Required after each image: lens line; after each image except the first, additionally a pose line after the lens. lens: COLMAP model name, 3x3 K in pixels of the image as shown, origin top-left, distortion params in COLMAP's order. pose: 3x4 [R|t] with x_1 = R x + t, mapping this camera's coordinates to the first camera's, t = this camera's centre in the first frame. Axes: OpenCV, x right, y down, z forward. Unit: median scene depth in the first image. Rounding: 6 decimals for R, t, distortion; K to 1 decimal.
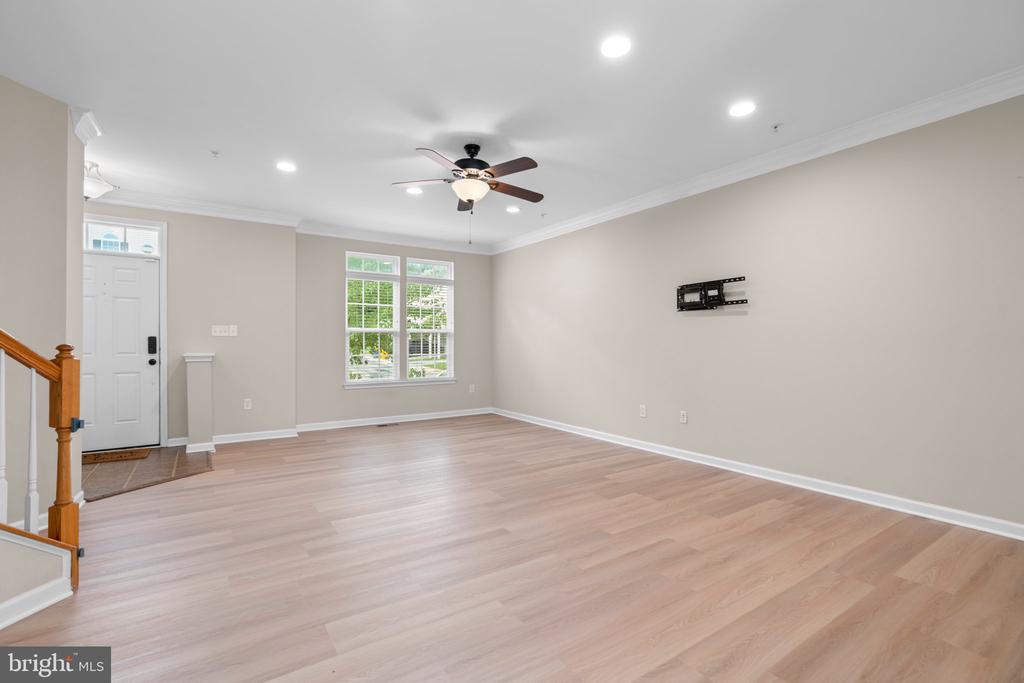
lens RADIAL K [[459.4, 0, 506.4], [0, 459.4, 340.7], [0, 0, 1]] dist [-0.003732, 0.000222]
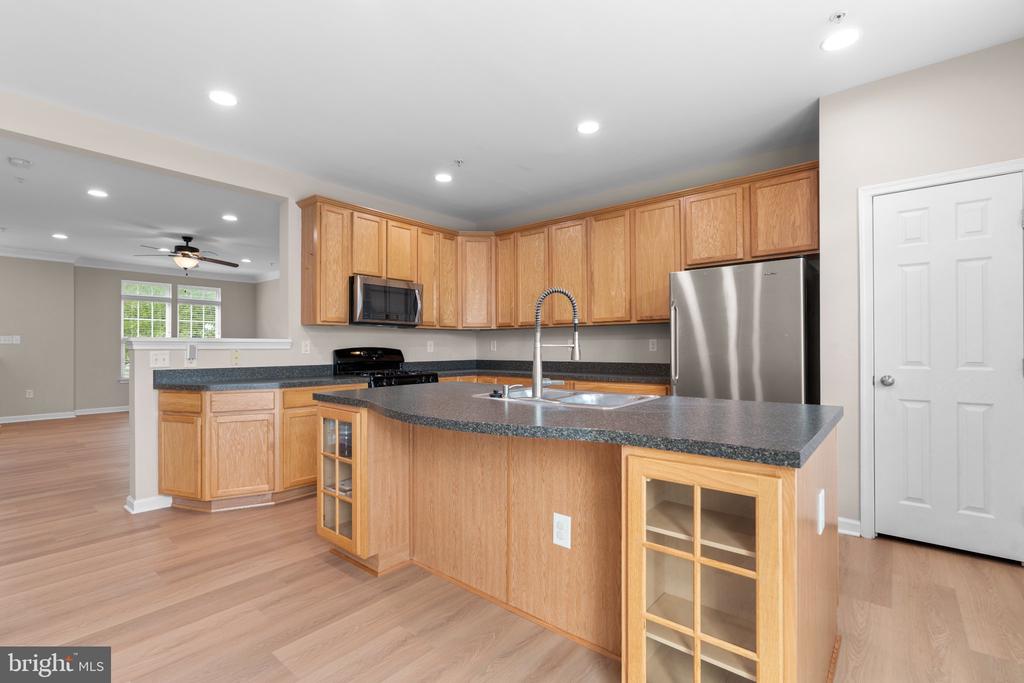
lens RADIAL K [[465.6, 0, 500.3], [0, 465.6, 342.1], [0, 0, 1]] dist [-0.000097, 0.000530]
pose [[0.962428, -0.000179, 0.271536, 0.470909], [0.001424, 0.999989, -0.004387, -0.008550], [-0.271533, 0.004608, 0.962418, -0.825301]]
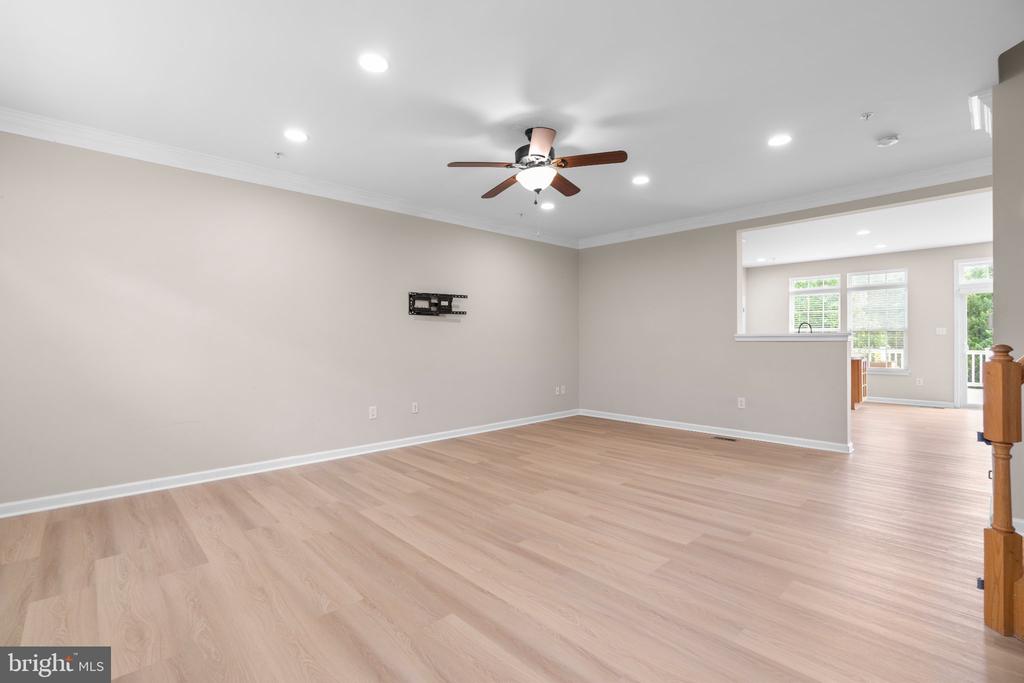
lens RADIAL K [[456.3, 0, 509.7], [0, 456.3, 338.3], [0, 0, 1]] dist [-0.000101, 0.000092]
pose [[-0.163424, 0.007450, 0.986528, -0.771958], [-0.000370, 0.999971, -0.007613, 0.002407], [-0.986556, -0.001609, -0.163416, 0.951637]]
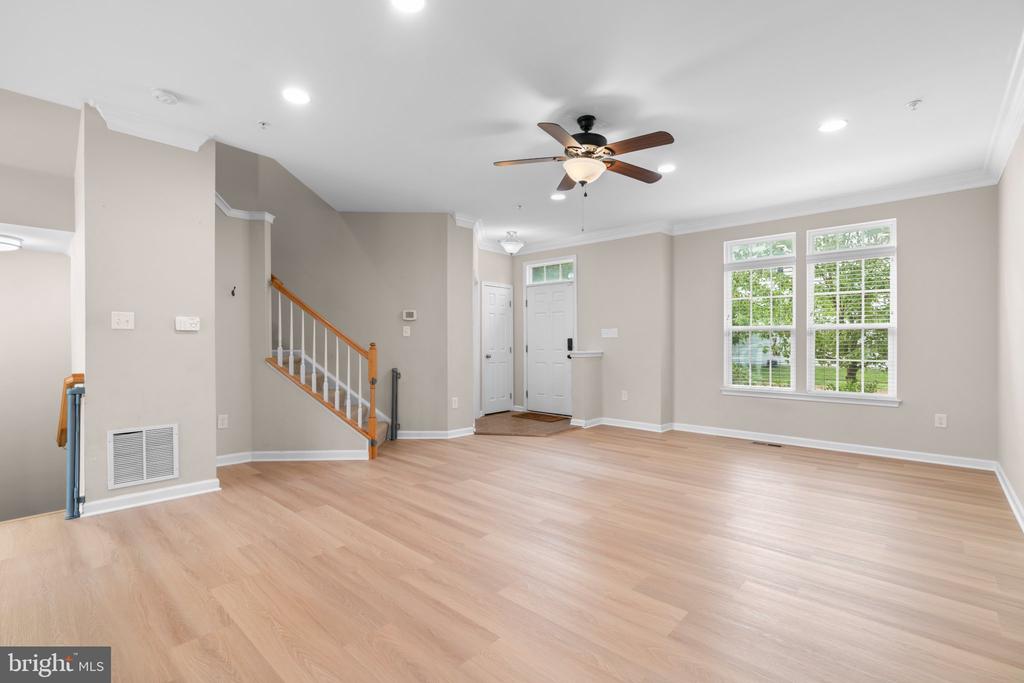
lens RADIAL K [[463.4, 0, 504.8], [0, 463.4, 342.2], [0, 0, 1]] dist [-0.003257, 0.000175]
pose [[0.235513, -0.003084, -0.971866, 0.592976], [0.003157, 0.999992, -0.002408, 0.005570], [0.971866, -0.002501, 0.235520, 0.505170]]
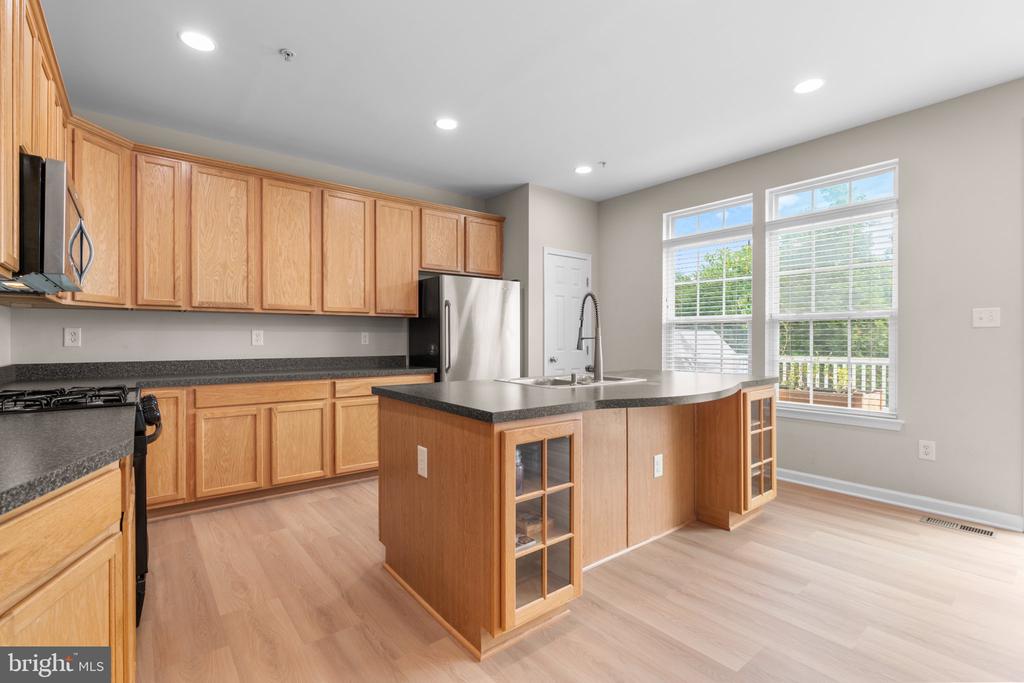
lens RADIAL K [[463.4, 0, 504.8], [0, 463.4, 342.2], [0, 0, 1]] dist [-0.003257, 0.000175]
pose [[-0.080476, -0.004114, 0.996748, 0.063616], [-0.005512, 0.999978, 0.003682, -0.003135], [-0.996741, -0.005197, -0.080497, -0.202149]]
